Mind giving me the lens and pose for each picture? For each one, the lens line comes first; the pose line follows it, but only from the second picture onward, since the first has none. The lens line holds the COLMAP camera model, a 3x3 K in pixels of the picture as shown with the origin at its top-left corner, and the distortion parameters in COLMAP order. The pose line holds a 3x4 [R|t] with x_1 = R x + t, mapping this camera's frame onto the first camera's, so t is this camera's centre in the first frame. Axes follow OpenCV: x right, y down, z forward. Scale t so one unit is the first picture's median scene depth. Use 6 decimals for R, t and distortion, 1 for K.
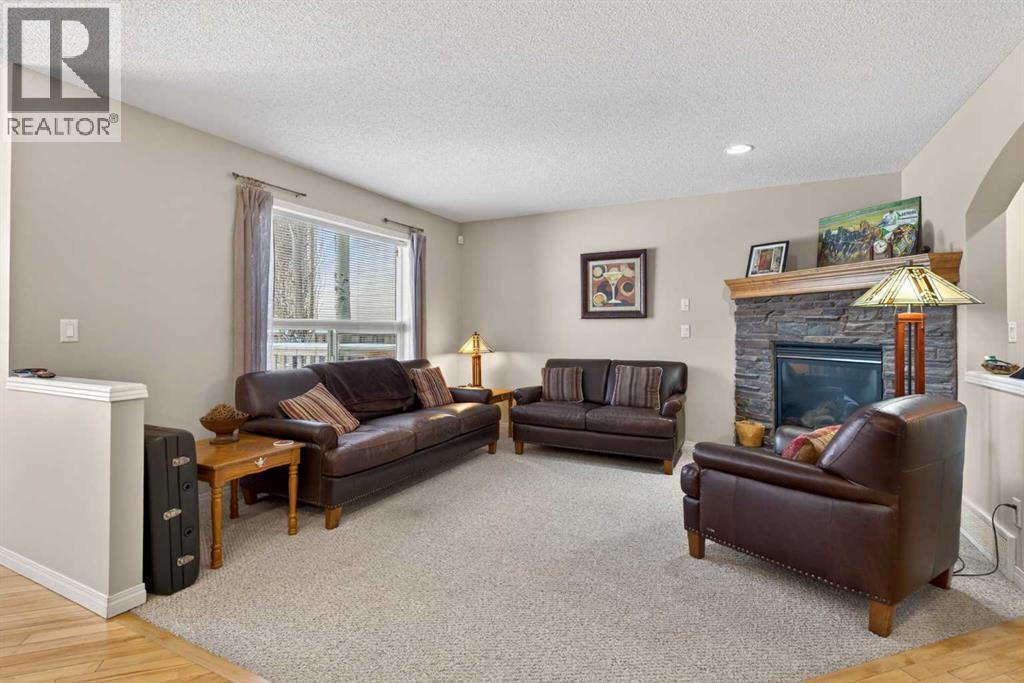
lens RADIAL K [[490.7, 0, 510.9], [0, 490.7, 333.6], [0, 0, 1]] dist [0.001256, -0.000721]
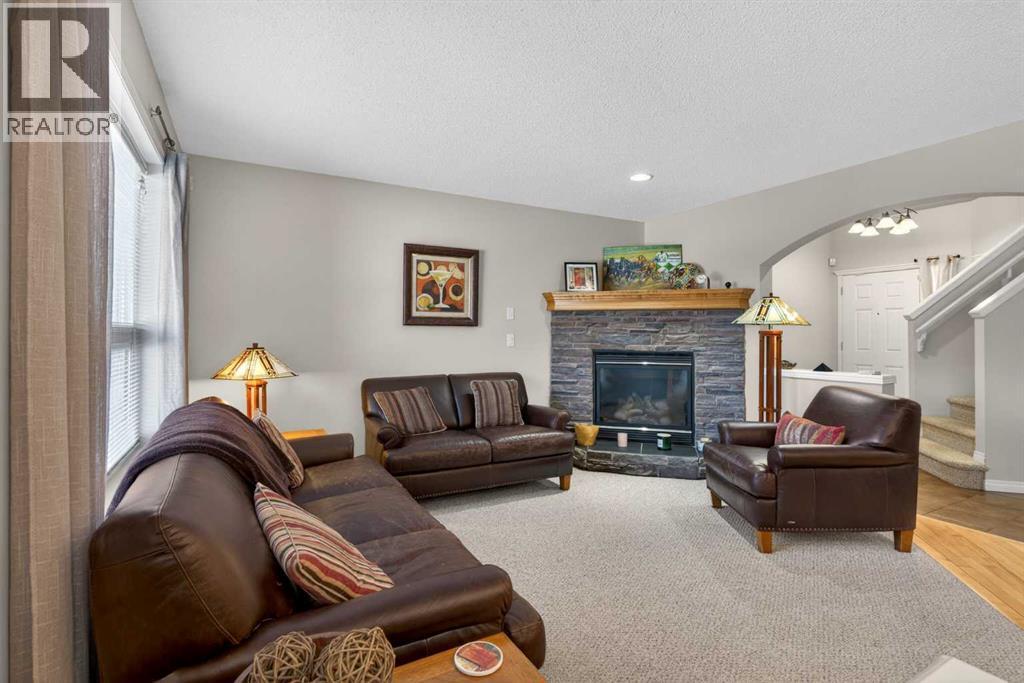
lens RADIAL K [[490.7, 0, 510.9], [0, 490.7, 333.6], [0, 0, 1]] dist [0.001256, -0.000721]
pose [[0.566410, 0.003988, 0.824114, -0.465369], [0.002078, 0.999978, -0.006267, -0.013302], [-0.824121, 0.005263, 0.566389, 0.469806]]
